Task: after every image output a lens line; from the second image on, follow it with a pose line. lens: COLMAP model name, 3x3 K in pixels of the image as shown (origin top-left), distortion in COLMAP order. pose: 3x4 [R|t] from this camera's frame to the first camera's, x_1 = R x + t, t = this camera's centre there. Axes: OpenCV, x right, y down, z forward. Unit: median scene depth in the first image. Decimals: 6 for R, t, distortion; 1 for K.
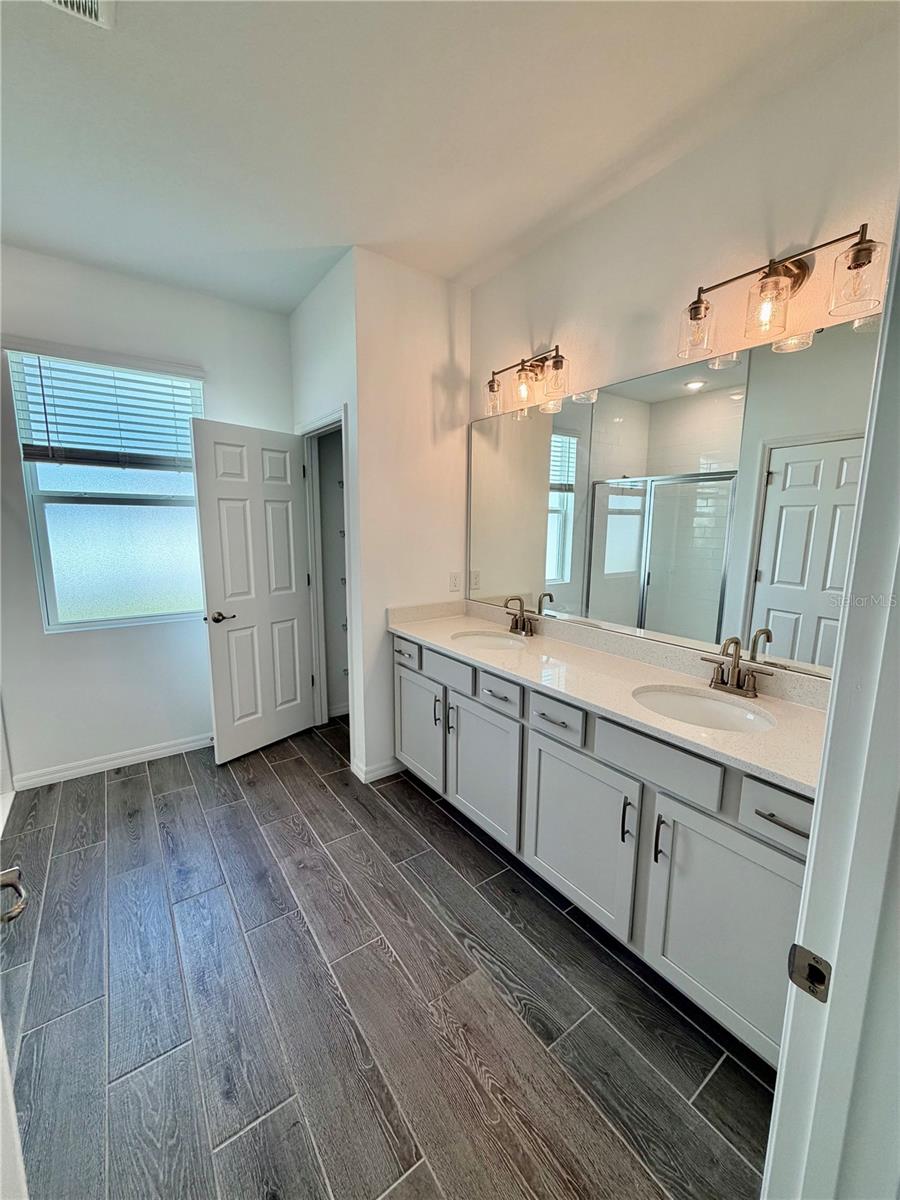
lens RADIAL K [[480.9, 0, 448.8], [0, 480.9, 597.0], [0, 0, 1]] dist [0.001316, 0.000834]
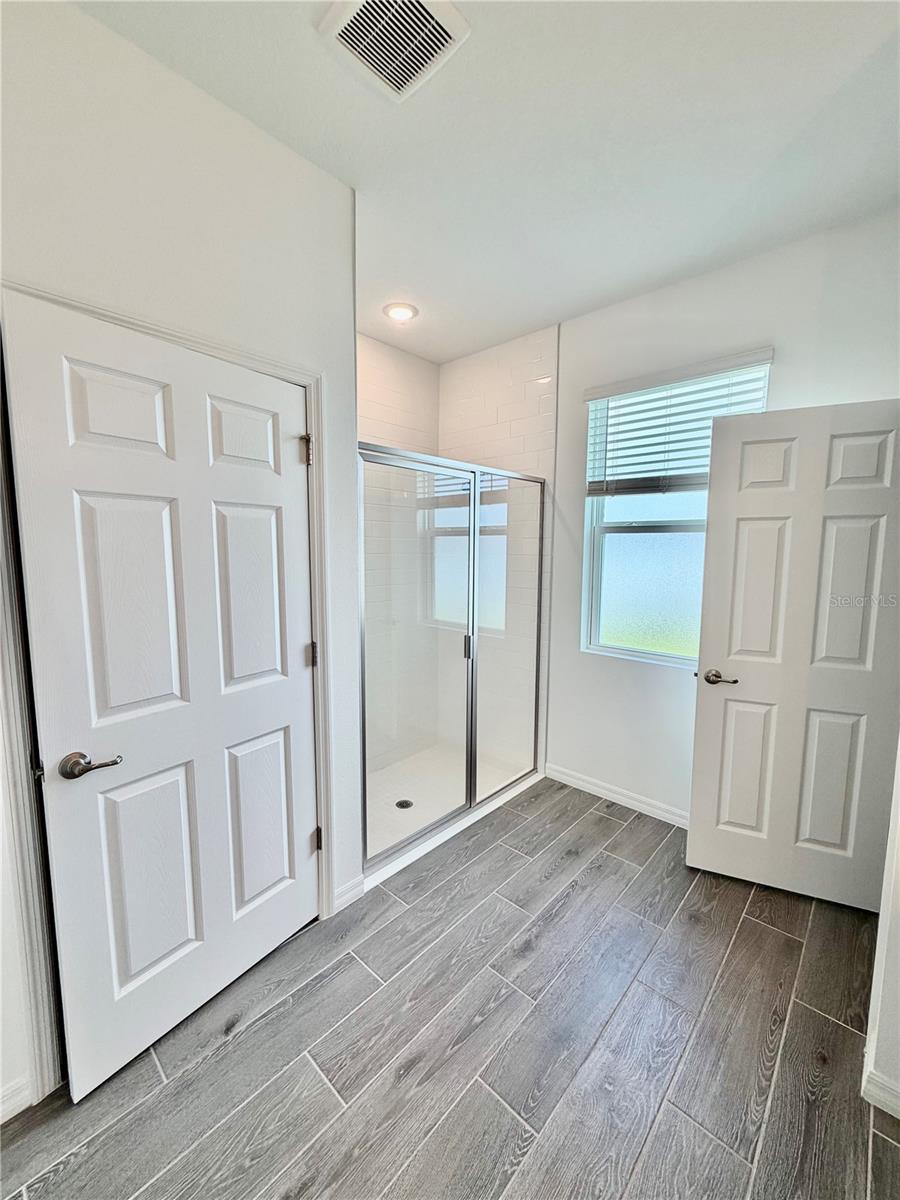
lens RADIAL K [[480.9, 0, 448.8], [0, 480.9, 597.0], [0, 0, 1]] dist [0.001316, 0.000834]
pose [[0.204948, 0.096100, -0.974044, 0.159190], [-0.153824, 0.985964, 0.064910, -0.068190], [0.966610, 0.136528, 0.216853, 0.435705]]
